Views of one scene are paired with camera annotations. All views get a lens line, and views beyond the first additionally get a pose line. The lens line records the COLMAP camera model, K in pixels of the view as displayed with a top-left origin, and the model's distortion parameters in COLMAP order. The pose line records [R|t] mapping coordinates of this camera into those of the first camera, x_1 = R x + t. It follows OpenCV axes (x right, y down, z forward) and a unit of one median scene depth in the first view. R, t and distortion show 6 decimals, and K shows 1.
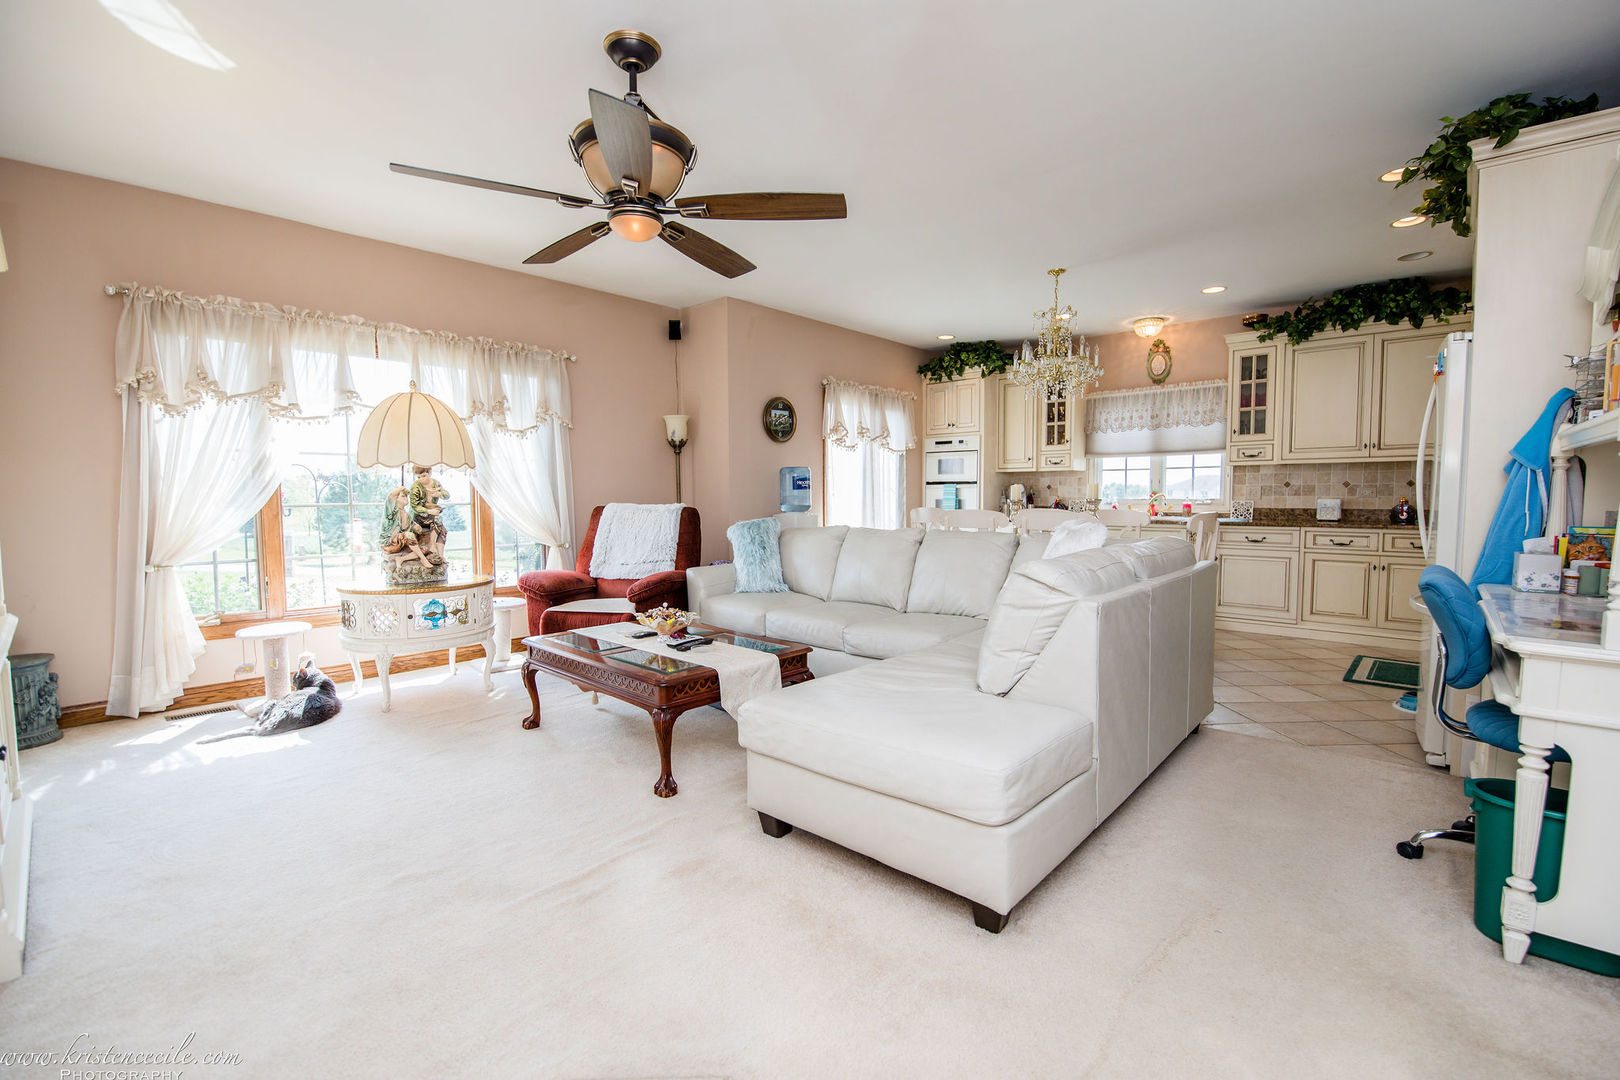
lens RADIAL K [[706.1, 0, 811.2], [0, 706.1, 543.5], [0, 0, 1]] dist [-0.013089, -0.004934]
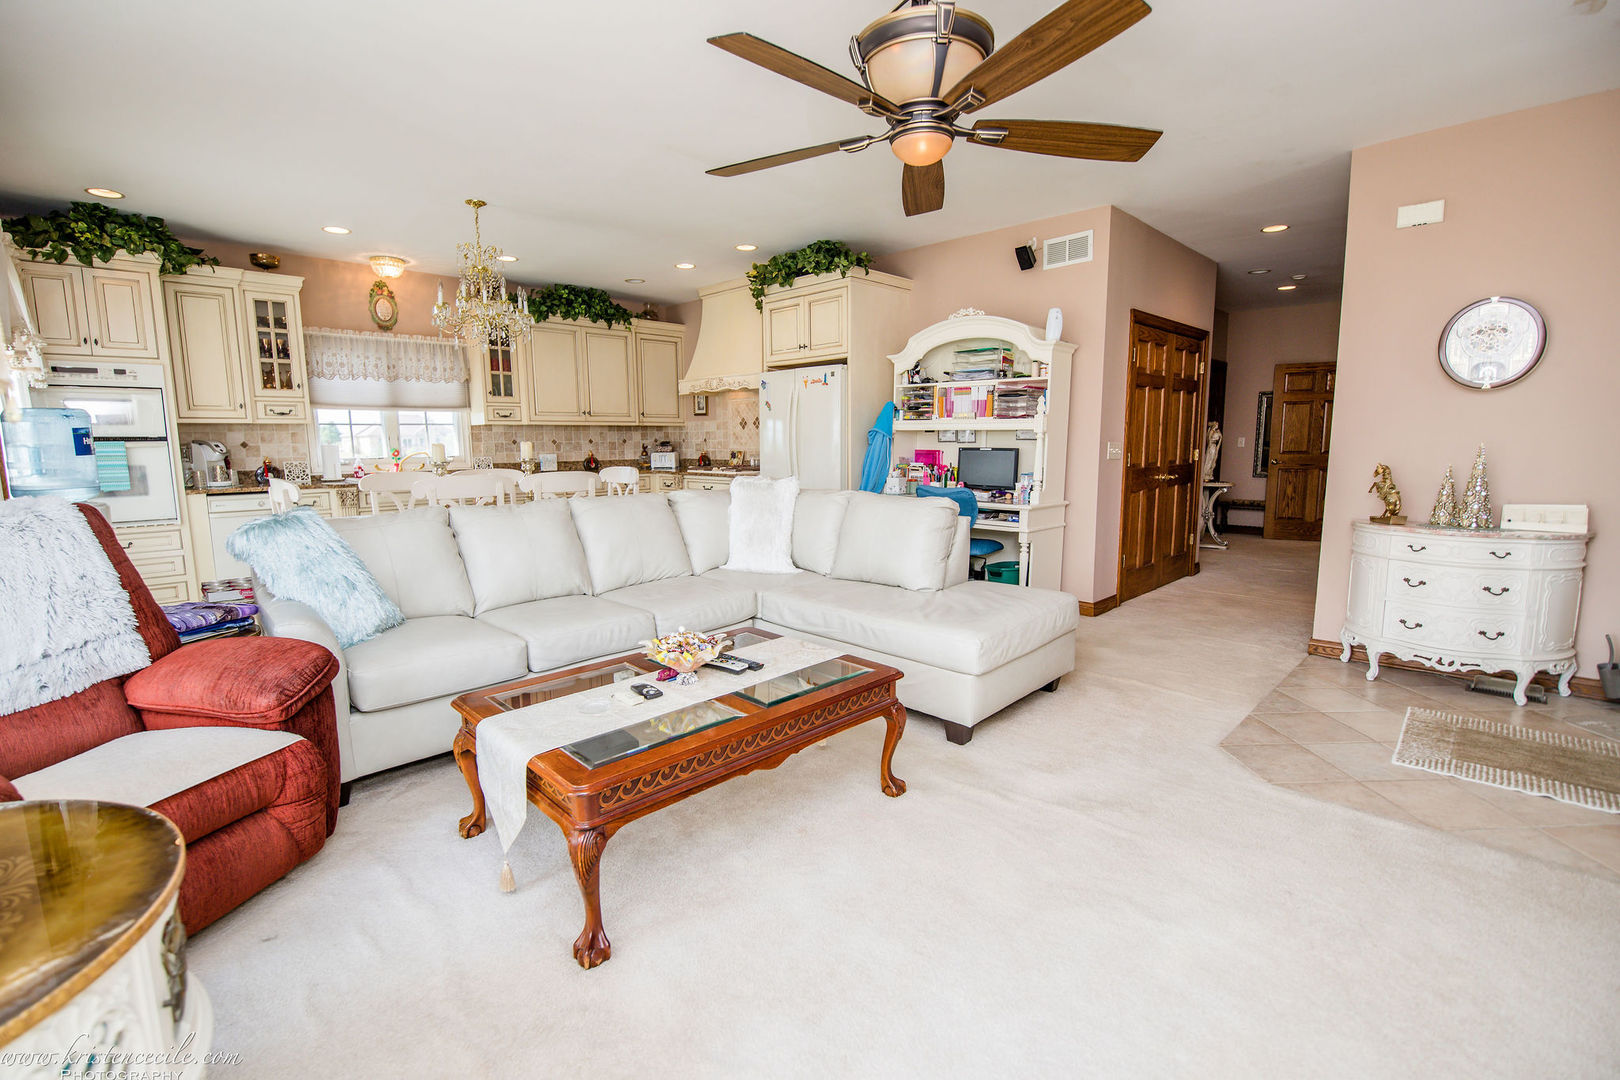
lens RADIAL K [[706.1, 0, 809.9], [0, 706.1, 544.0], [0, 0, 1]] dist [-0.013089, -0.004934]
pose [[0.040991, -0.143221, 0.988841, -0.421510], [0.073378, 0.987432, 0.139975, -0.040463], [-0.996461, 0.066822, 0.050985, 0.420625]]
